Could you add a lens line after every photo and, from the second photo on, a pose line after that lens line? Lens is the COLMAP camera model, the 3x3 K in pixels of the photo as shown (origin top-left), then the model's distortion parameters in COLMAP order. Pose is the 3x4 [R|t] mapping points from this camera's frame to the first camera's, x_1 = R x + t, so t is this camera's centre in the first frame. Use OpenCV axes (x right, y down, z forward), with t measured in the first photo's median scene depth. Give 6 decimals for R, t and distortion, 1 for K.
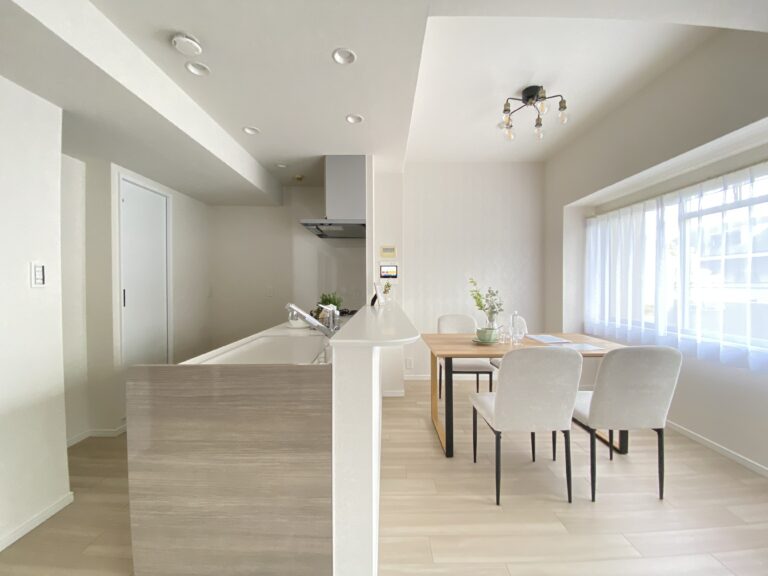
lens RADIAL K [[307.3, 0, 390.2], [0, 307.3, 287.5], [0, 0, 1]] dist [0.024896, 0.000101]
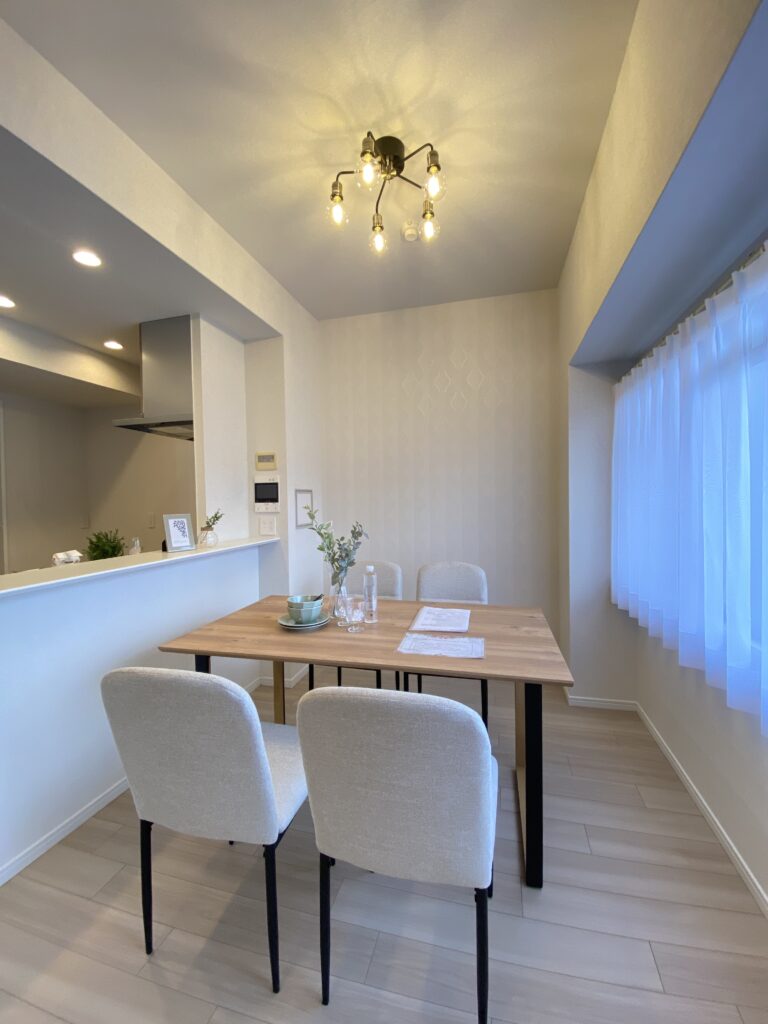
lens RADIAL K [[410.5, 0, 406.7], [0, 410.5, 508.1], [0, 0, 1]] dist [-0.002032, -0.000284]
pose [[0.965556, -0.010260, -0.259993, 0.637773], [0.012135, 0.999911, 0.005606, -0.026932], [0.259912, -0.008568, 0.965594, 0.325344]]
